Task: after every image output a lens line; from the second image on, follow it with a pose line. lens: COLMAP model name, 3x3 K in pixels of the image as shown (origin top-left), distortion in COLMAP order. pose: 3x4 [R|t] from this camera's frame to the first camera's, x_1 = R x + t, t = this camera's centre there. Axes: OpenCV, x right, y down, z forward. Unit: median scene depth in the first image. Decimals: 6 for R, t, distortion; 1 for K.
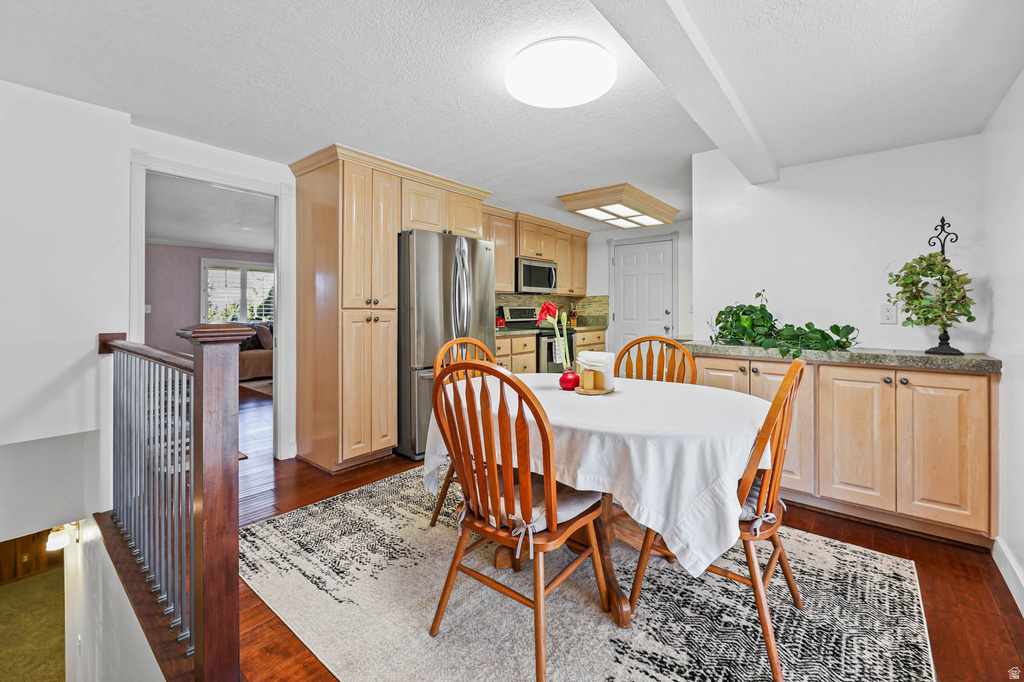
lens RADIAL K [[423.9, 0, 512.6], [0, 423.9, 314.1], [0, 0, 1]] dist [-0.000146, -0.000053]
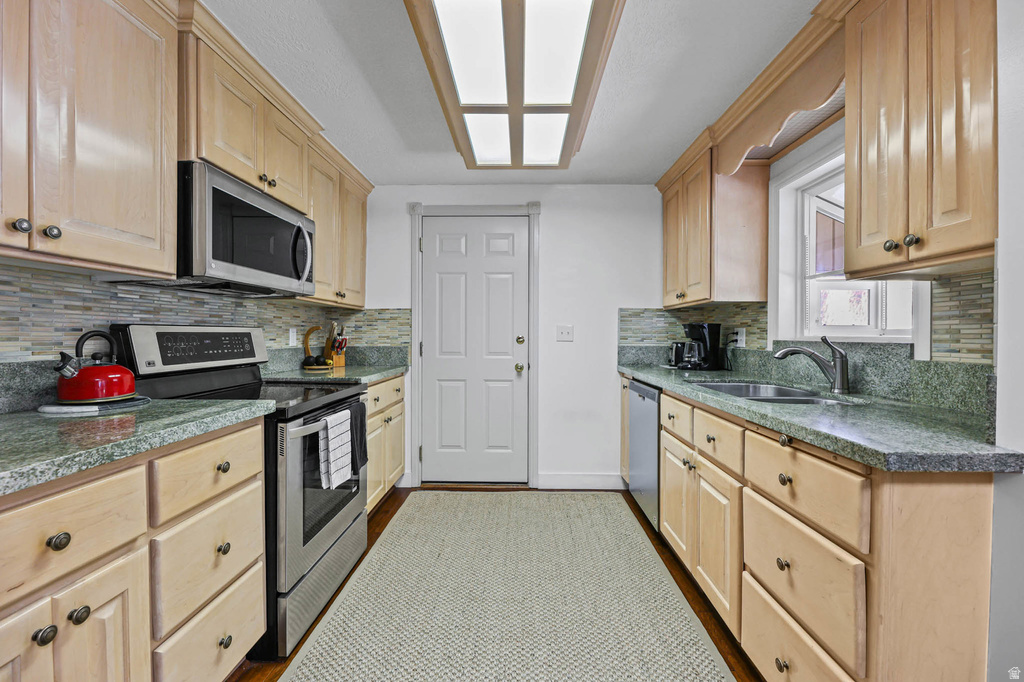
lens RADIAL K [[414.8, 0, 512.3], [0, 414.8, 335.6], [0, 0, 1]] dist [-0.000985, -0.000131]
pose [[0.794025, 0.000288, 0.607885, 0.015128], [0.004403, 0.999971, -0.006224, -0.007956], [-0.607869, 0.007619, 0.794001, 0.636359]]
